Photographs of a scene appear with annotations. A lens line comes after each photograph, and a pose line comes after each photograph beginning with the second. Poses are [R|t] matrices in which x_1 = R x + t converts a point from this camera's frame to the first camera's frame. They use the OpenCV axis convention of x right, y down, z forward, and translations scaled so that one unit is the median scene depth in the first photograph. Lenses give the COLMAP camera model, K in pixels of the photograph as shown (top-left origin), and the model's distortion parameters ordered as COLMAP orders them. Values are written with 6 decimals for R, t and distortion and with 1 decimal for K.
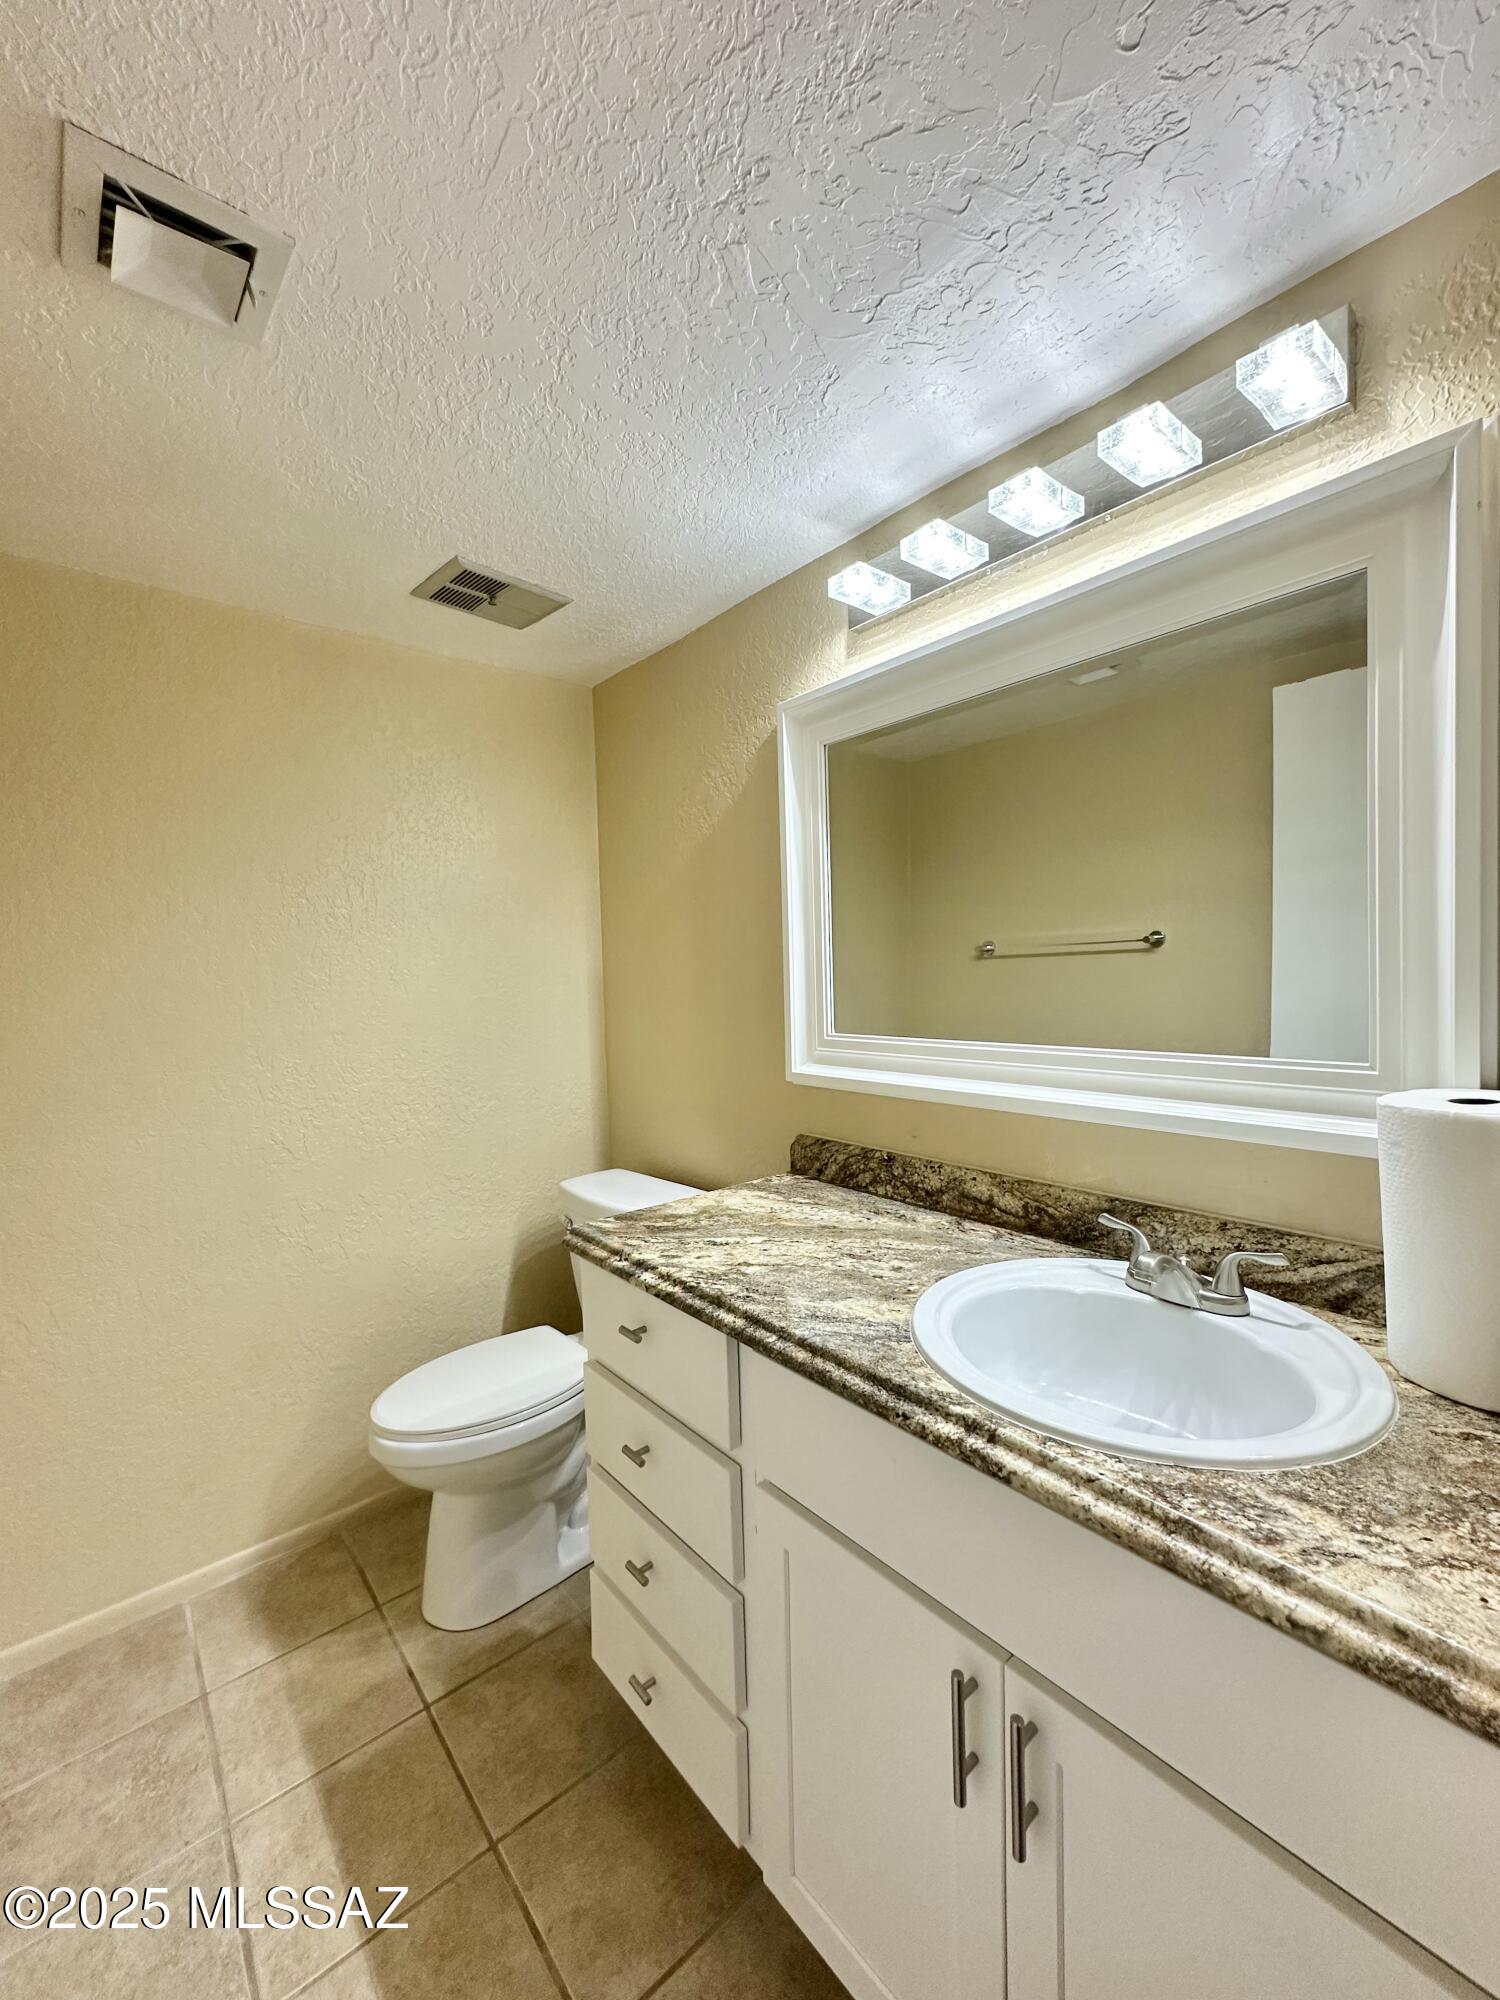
lens RADIAL K [[786.8, 0, 750.0], [0, 786.8, 1000.0], [0, 0, 1]] dist [0.021883, 0.000026]
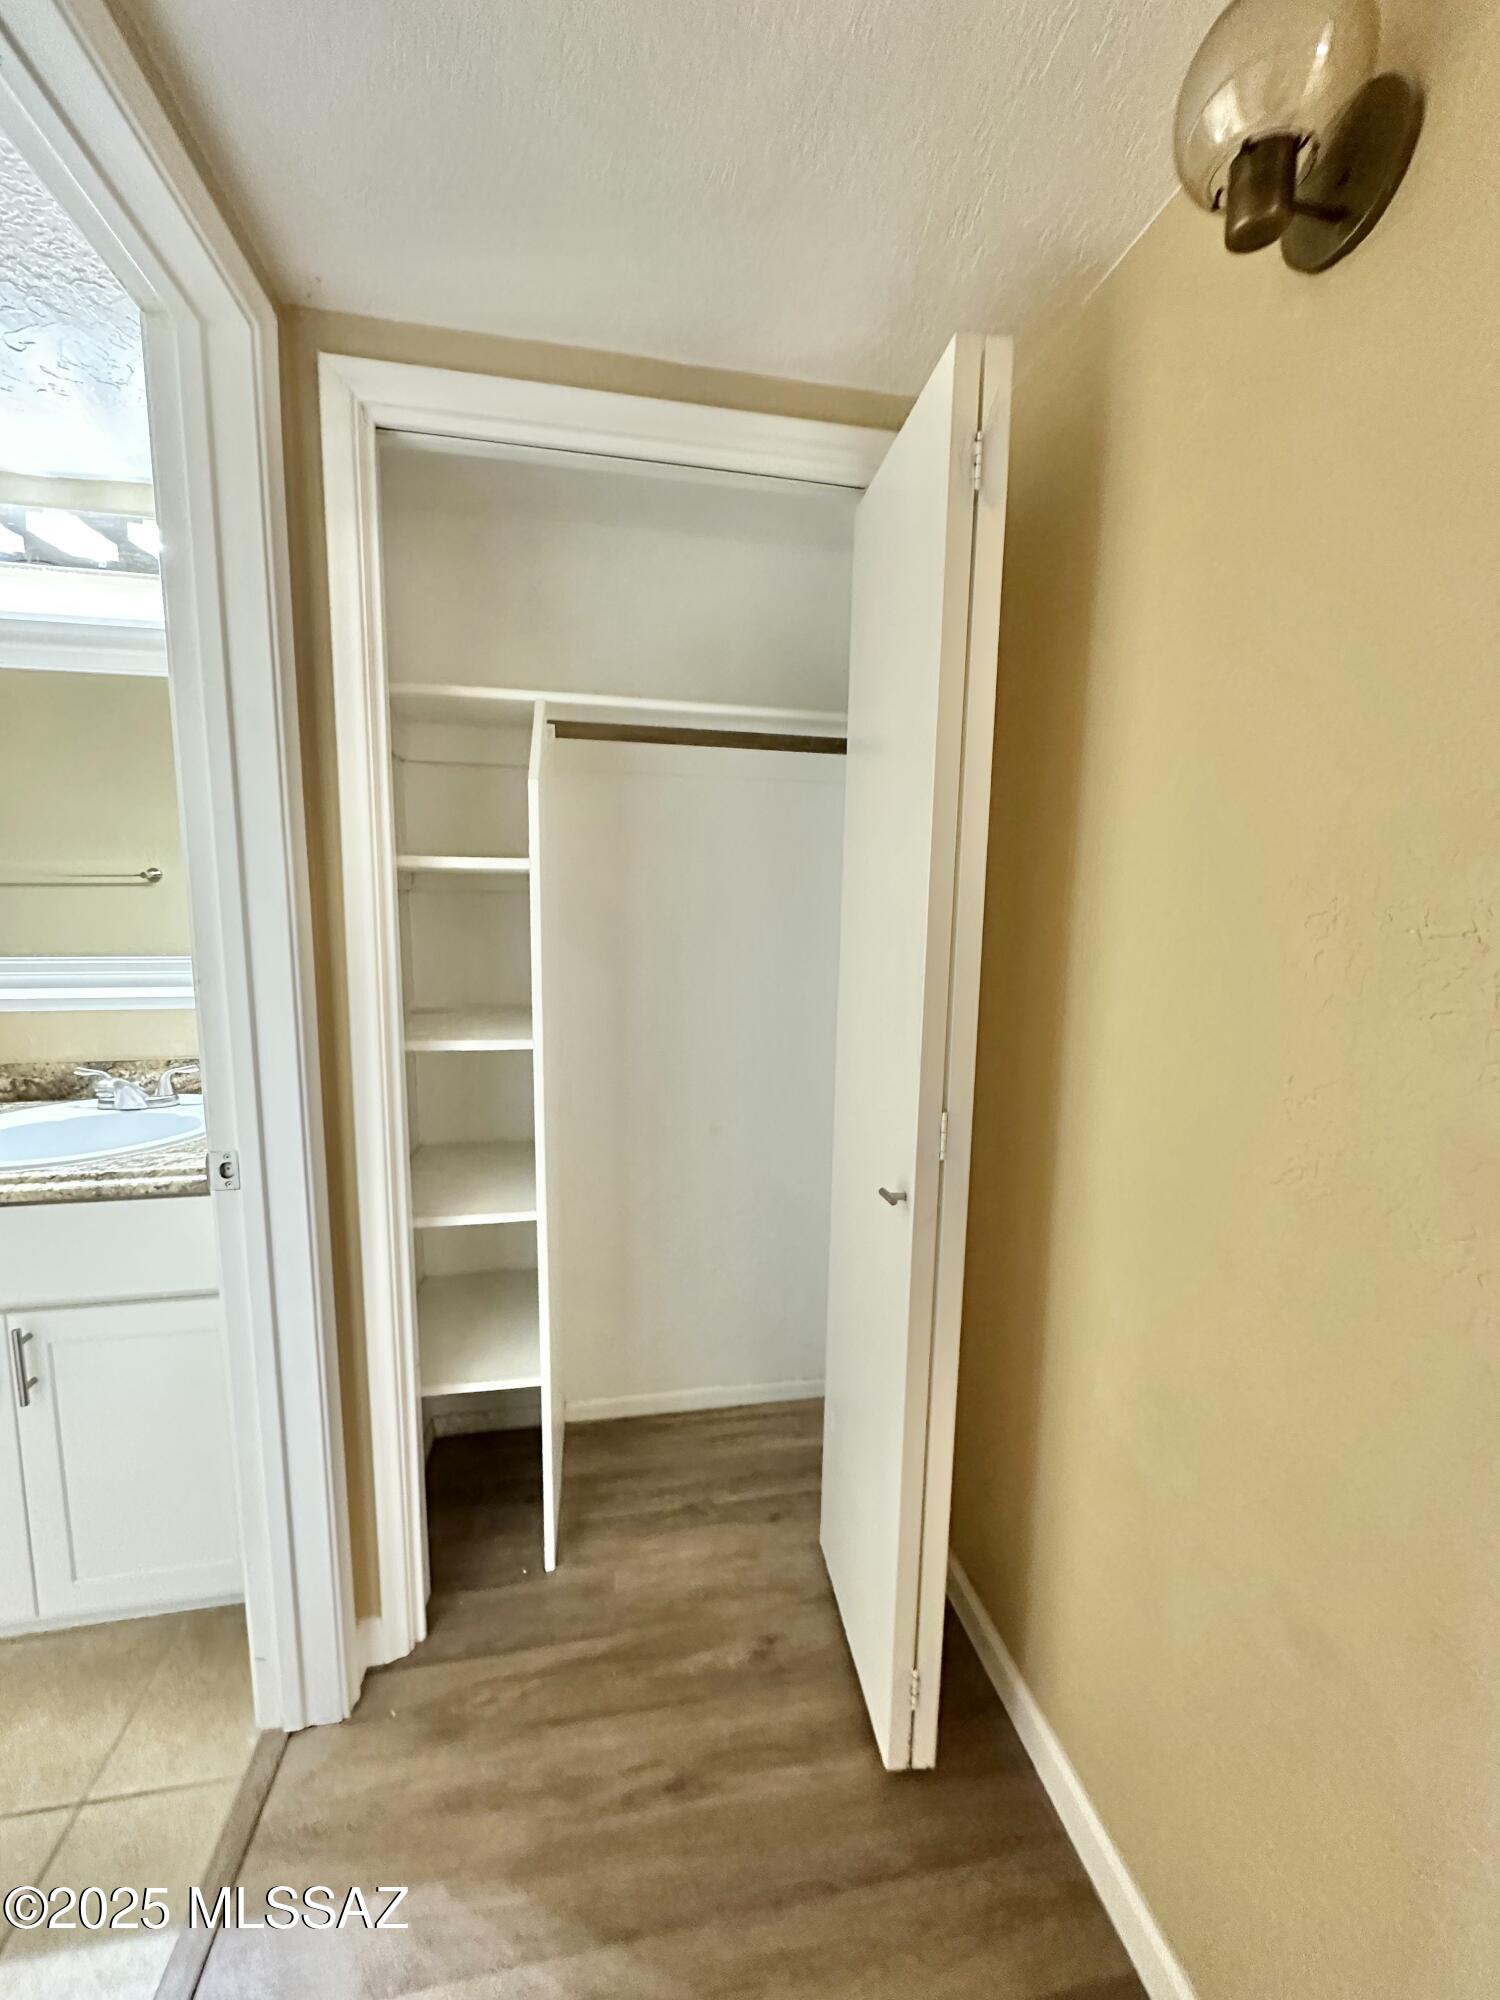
lens RADIAL K [[786.8, 0, 750.0], [0, 786.8, 1000.0], [0, 0, 1]] dist [0.021883, 0.000026]
pose [[0.488795, -0.100484, 0.866593, -0.282459], [0.022011, 0.994449, 0.102894, 0.014835], [-0.872121, -0.031220, 0.488293, -1.037956]]
